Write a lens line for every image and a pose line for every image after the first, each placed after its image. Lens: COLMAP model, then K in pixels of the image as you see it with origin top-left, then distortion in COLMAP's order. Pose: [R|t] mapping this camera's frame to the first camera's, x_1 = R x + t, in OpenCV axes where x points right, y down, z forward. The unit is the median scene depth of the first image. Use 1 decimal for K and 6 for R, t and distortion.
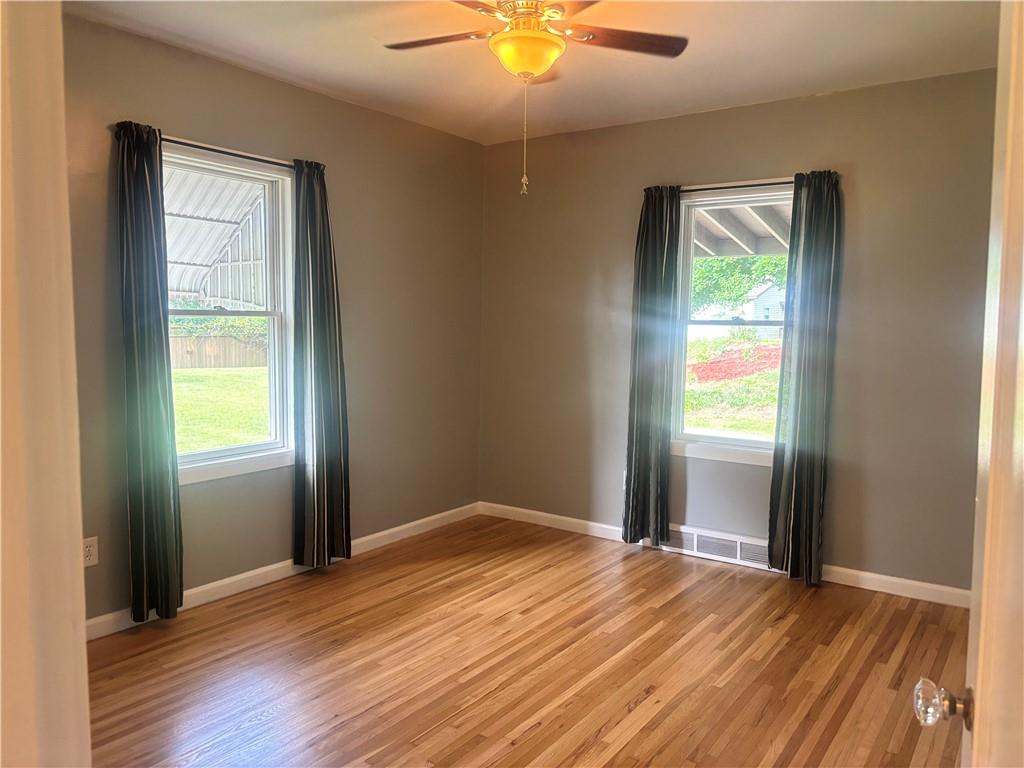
lens RADIAL K [[751.6, 0, 513.5], [0, 751.6, 404.9], [0, 0, 1]] dist [0.010591, 0.005539]
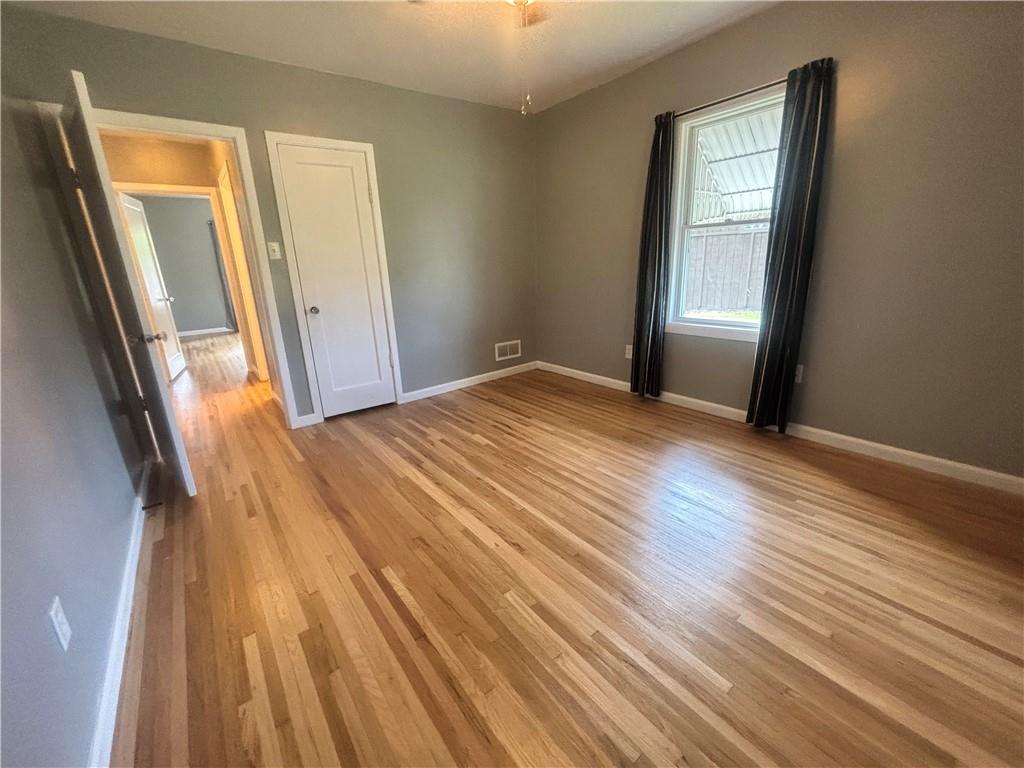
lens RADIAL K [[411.9, 0, 509.4], [0, 411.9, 380.8], [0, 0, 1]] dist [0.000932, 0.000354]
pose [[-0.278517, 0.274160, -0.920470, 0.667608], [-0.068951, 0.950211, 0.303881, -0.058818], [0.957953, 0.148104, -0.245746, 1.047739]]
